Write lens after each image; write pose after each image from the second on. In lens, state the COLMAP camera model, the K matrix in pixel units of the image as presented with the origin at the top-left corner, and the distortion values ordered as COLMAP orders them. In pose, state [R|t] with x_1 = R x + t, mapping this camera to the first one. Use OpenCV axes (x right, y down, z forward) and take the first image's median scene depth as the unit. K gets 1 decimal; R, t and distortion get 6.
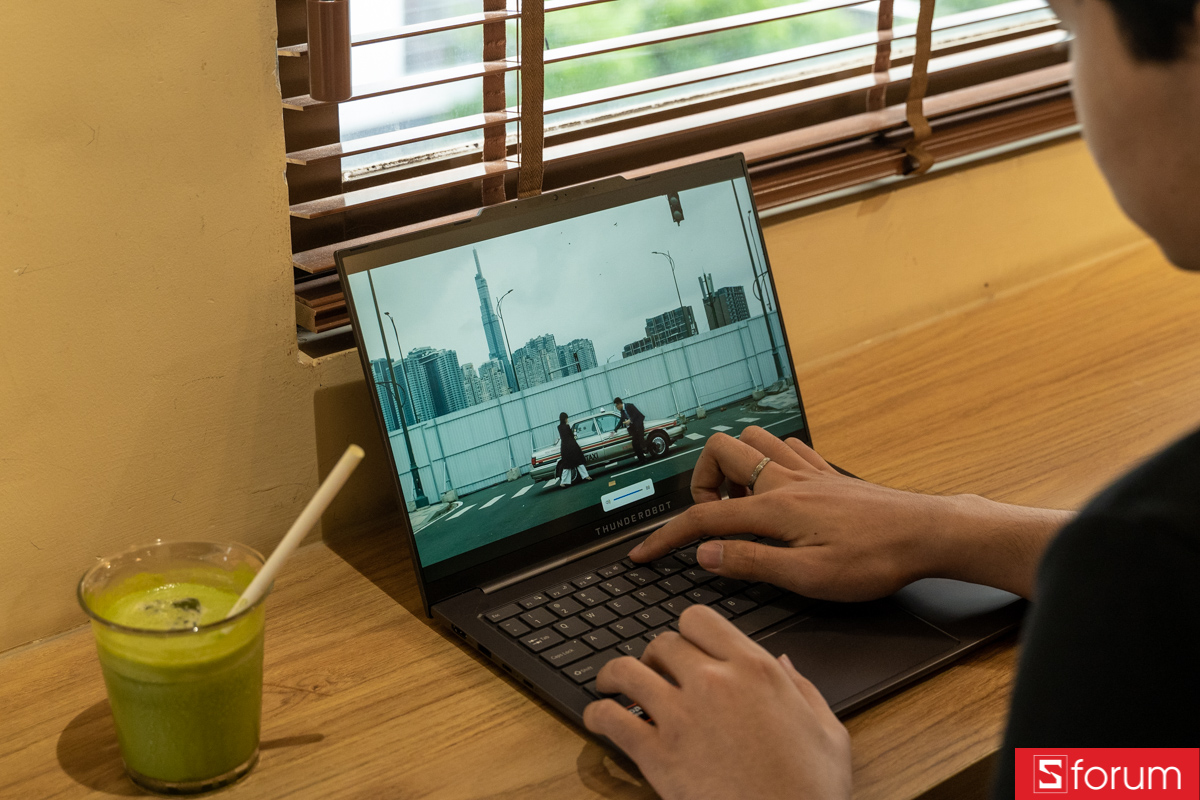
lens RADIAL K [[1880.8, 0, 600.0], [0, 1880.8, 400.0], [0, 0, 1]] dist [-0.017667, 0.052182]
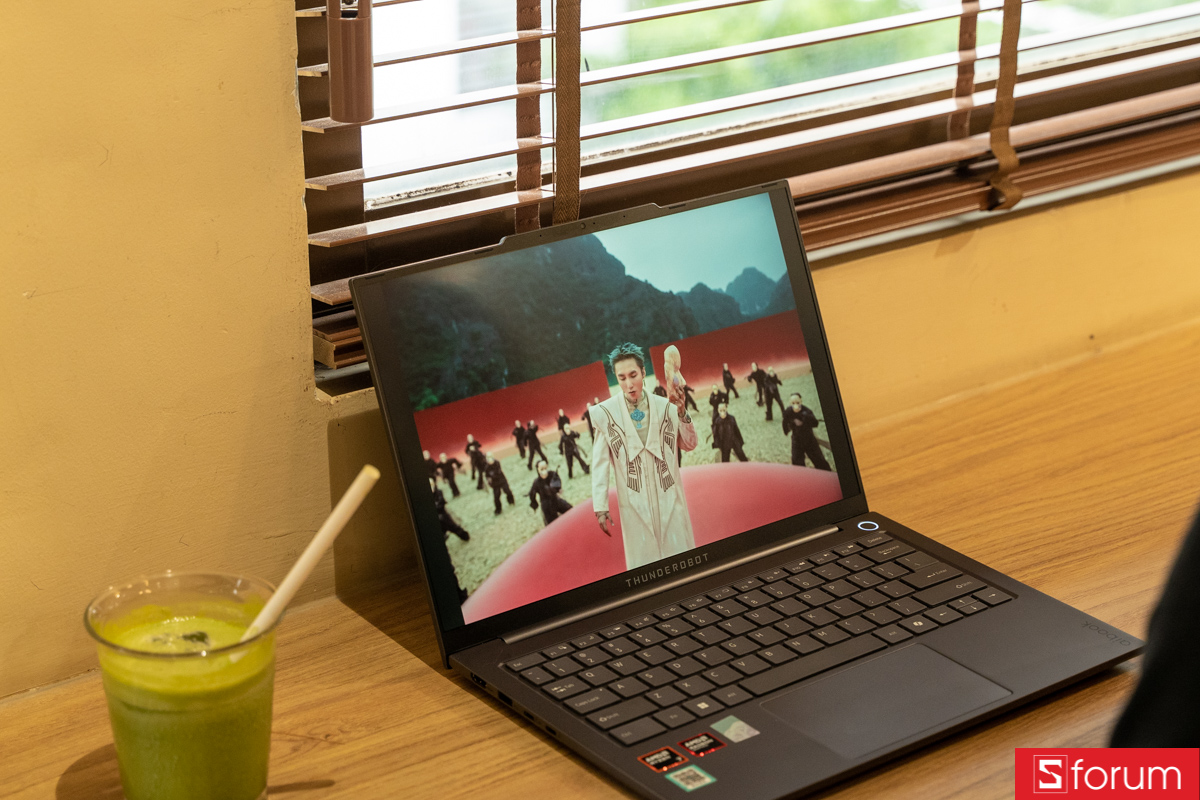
lens RADIAL K [[2432.4, 0, 600.0], [0, 2432.4, 400.0], [0, 0, 1]] dist [0.098630, -0.054525]
pose [[0.998958, 0.005644, -0.045283, 0.035214], [-0.008149, 0.998434, -0.055337, 0.043939], [0.044900, 0.055649, 0.997440, -0.199201]]
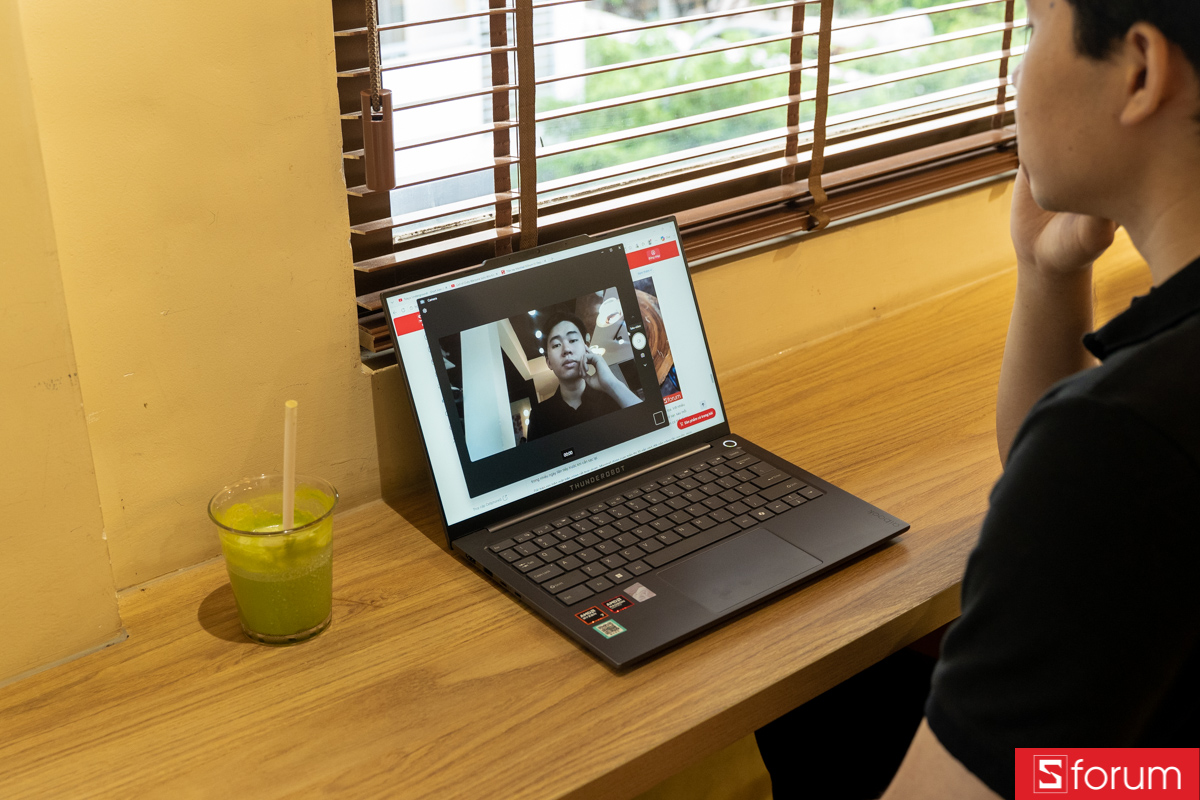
lens RADIAL K [[1463.2, 0, 600.0], [0, 1463.2, 400.0], [0, 0, 1]] dist [-0.077446, 0.000668]
pose [[0.999562, -0.006581, -0.028848, 0.047198], [0.006890, 0.999920, 0.010626, -0.009460], [0.028776, -0.010820, 0.999527, -0.087694]]
